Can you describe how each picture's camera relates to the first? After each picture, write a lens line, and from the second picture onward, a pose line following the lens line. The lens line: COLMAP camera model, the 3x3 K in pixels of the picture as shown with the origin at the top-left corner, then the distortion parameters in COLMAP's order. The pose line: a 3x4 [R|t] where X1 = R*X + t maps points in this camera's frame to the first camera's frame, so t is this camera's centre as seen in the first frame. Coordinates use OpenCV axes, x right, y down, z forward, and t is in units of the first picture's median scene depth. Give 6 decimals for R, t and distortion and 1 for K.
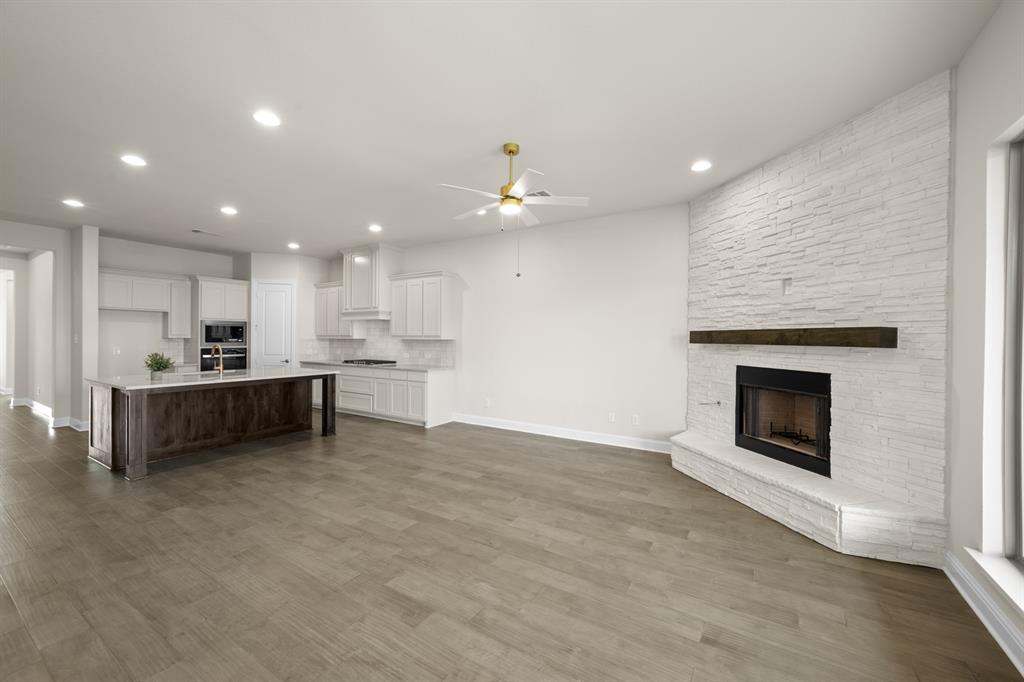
lens RADIAL K [[402.9, 0, 514.5], [0, 402.9, 339.4], [0, 0, 1]] dist [-0.000806, 0.000336]
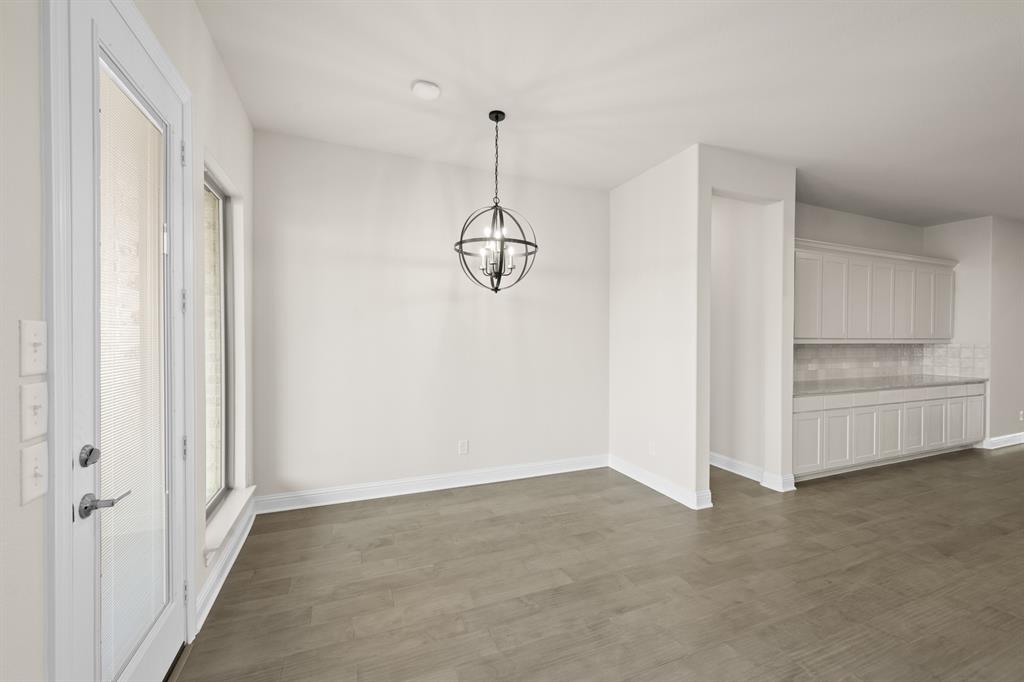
lens RADIAL K [[408.2, 0, 514.2], [0, 408.2, 337.8], [0, 0, 1]] dist [0.002643, 0.000166]
pose [[-0.579474, -0.007500, -0.814956, 0.283265], [-0.009870, 0.999949, -0.002185, -0.000270], [0.814931, 0.006777, -0.579518, 0.351046]]
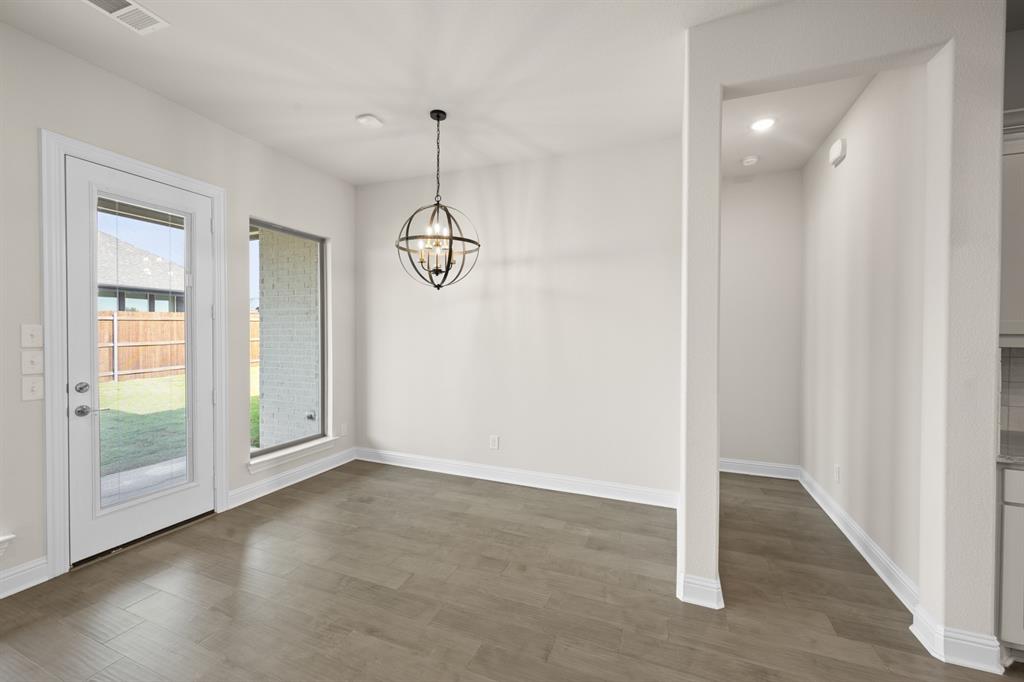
lens RADIAL K [[402.9, 0, 514.5], [0, 402.9, 339.4], [0, 0, 1]] dist [-0.000806, 0.000336]
pose [[-0.982951, -0.009815, -0.183607, -0.180525], [-0.012383, 0.999841, 0.012845, -0.002353], [0.183452, 0.014899, -0.982916, 0.588507]]
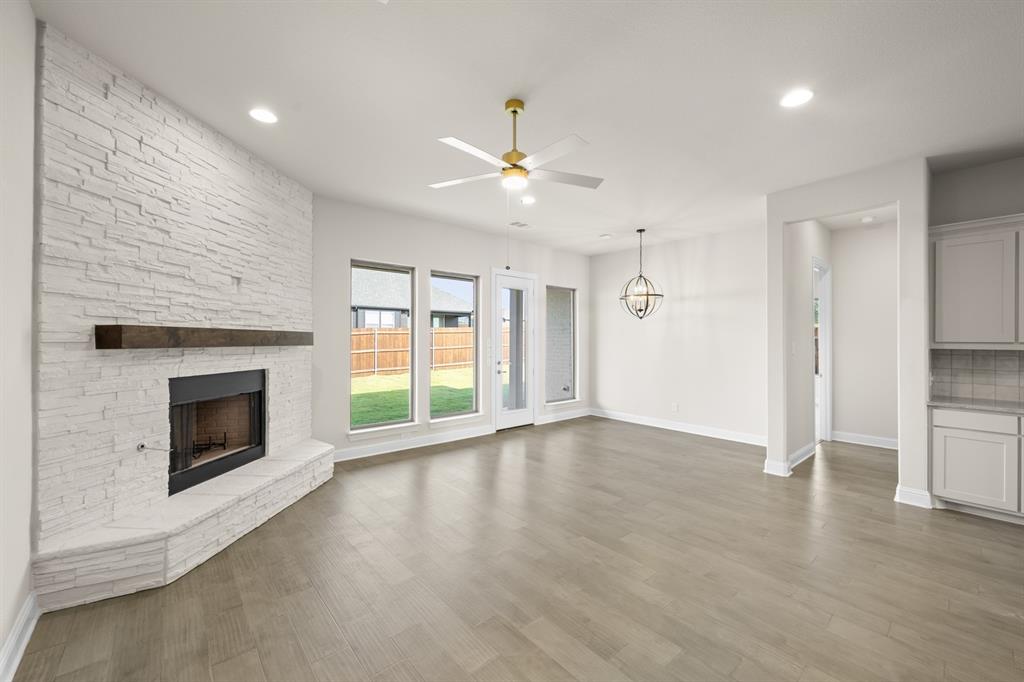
lens RADIAL K [[402.9, 0, 514.5], [0, 402.9, 339.4], [0, 0, 1]] dist [-0.000806, 0.000336]
pose [[-0.957575, -0.008838, 0.288047, -0.164494], [-0.009083, 0.999959, 0.000486, -0.005975], [-0.288040, -0.002151, -0.957616, 1.192118]]
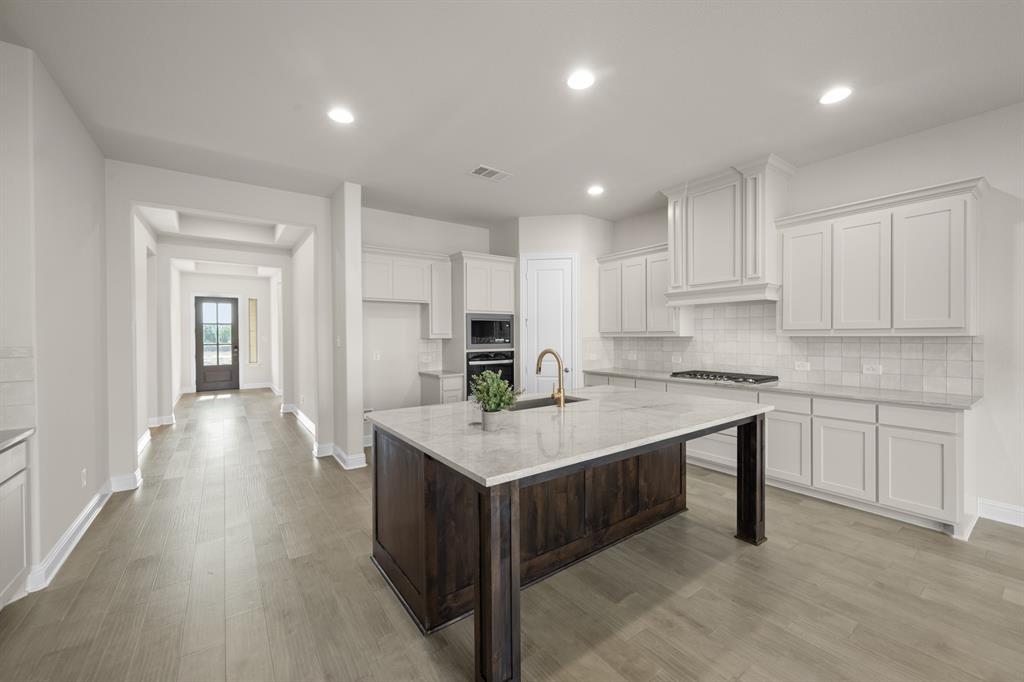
lens RADIAL K [[402.9, 0, 514.5], [0, 402.9, 339.4], [0, 0, 1]] dist [-0.000806, 0.000336]
pose [[0.928512, -0.009052, -0.371192, -0.617311], [0.011609, 0.999922, 0.004653, -0.004576], [0.371121, -0.008629, 0.928545, 0.518677]]
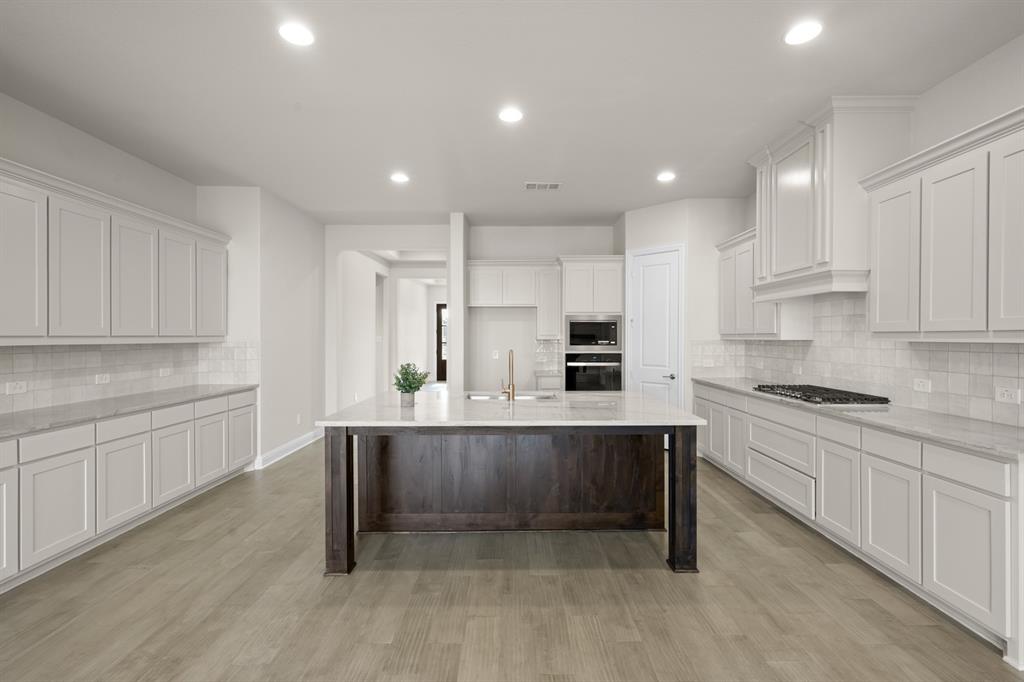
lens RADIAL K [[458.7, 0, 514.8], [0, 458.7, 337.8], [0, 0, 1]] dist [0.002447, -0.000312]
pose [[0.535400, -0.004549, -0.844586, -0.165818], [0.001097, 0.999988, -0.004691, -0.003084], [0.844598, 0.001585, 0.535399, 0.672291]]
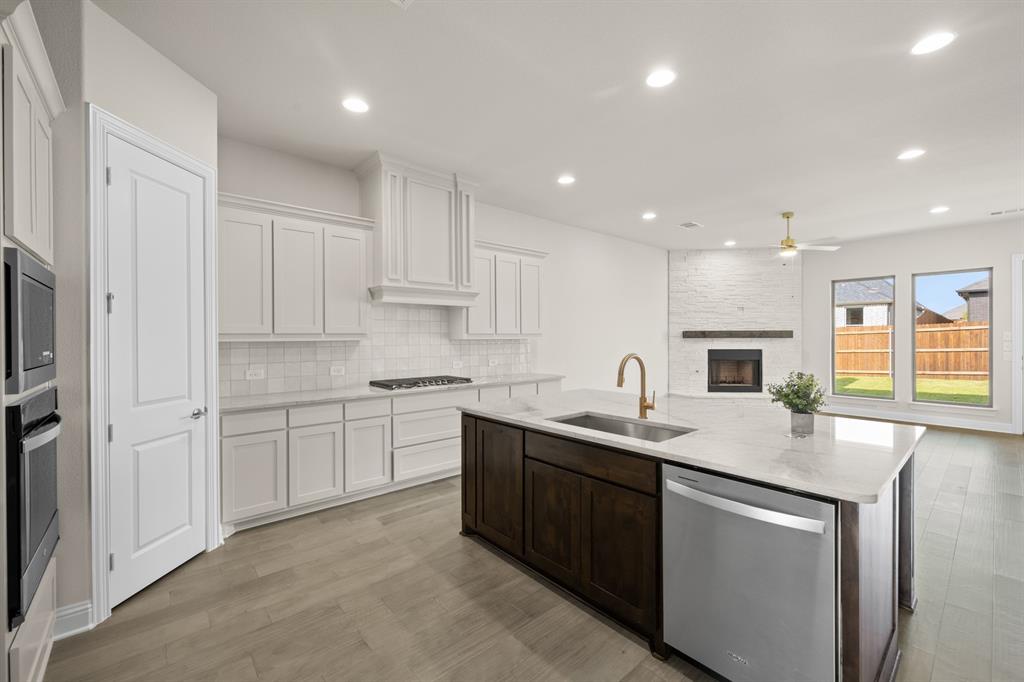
lens RADIAL K [[421.0, 0, 513.4], [0, 421.0, 337.5], [0, 0, 1]] dist [0.000762, 0.000246]
pose [[0.288910, -0.010316, 0.957301, -1.278584], [0.008388, 0.999931, 0.008244, -0.011816], [-0.957319, 0.005648, 0.288977, 1.046315]]
